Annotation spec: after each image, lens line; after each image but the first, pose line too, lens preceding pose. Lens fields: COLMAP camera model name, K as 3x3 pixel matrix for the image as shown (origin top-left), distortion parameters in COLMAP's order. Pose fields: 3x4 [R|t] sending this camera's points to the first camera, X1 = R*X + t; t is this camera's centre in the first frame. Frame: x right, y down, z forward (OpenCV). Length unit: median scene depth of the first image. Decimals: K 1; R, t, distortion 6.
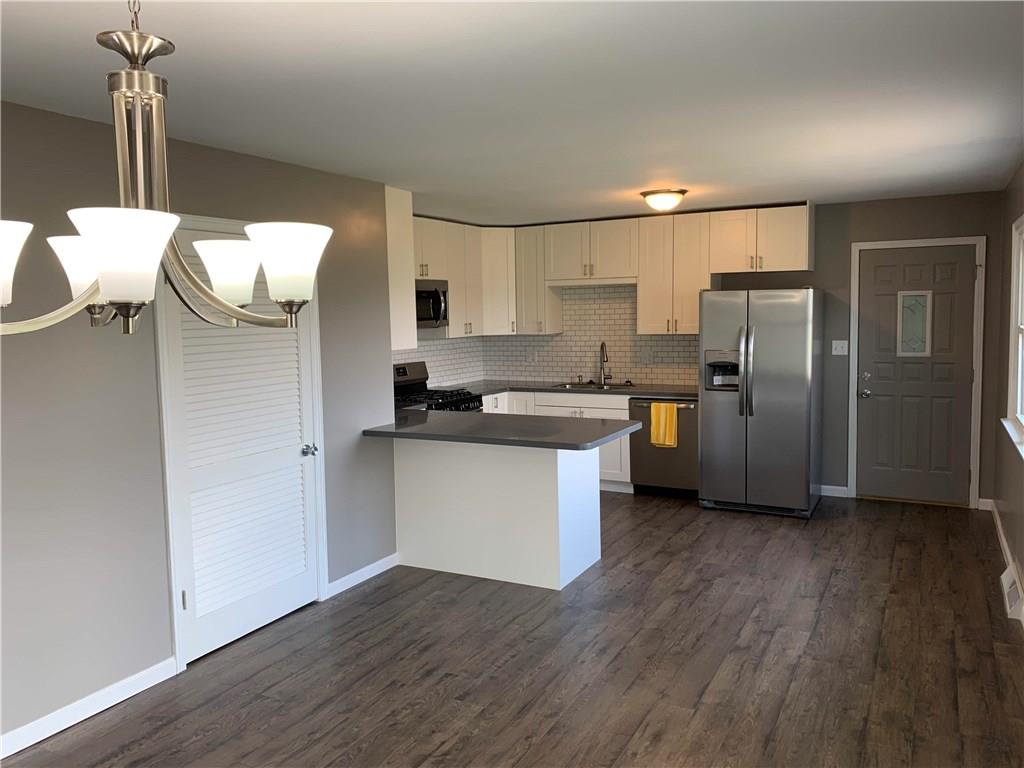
lens RADIAL K [[776.7, 0, 516.4], [0, 776.7, 379.3], [0, 0, 1]] dist [0.029948, -0.005468]
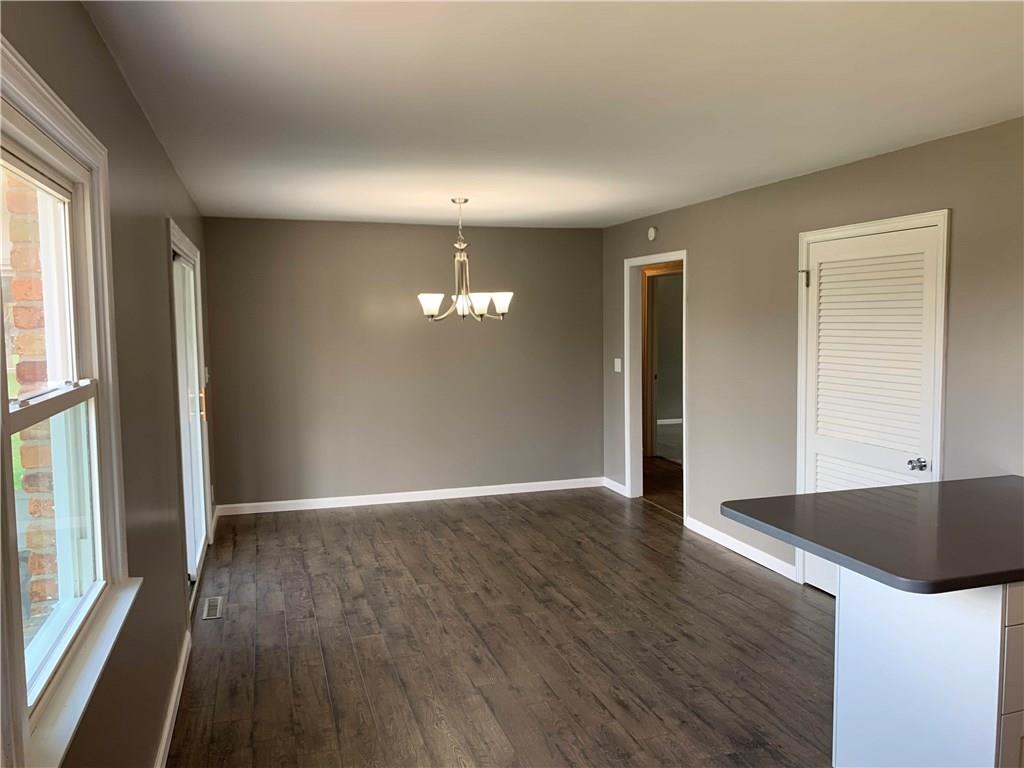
lens RADIAL K [[776.7, 0, 516.4], [0, 776.7, 379.3], [0, 0, 1]] dist [0.029948, -0.005468]
pose [[-0.689475, 0.083113, -0.719525, 0.951888], [-0.038620, 0.987763, 0.151104, -0.169611], [0.723279, 0.131971, -0.677828, 1.748601]]
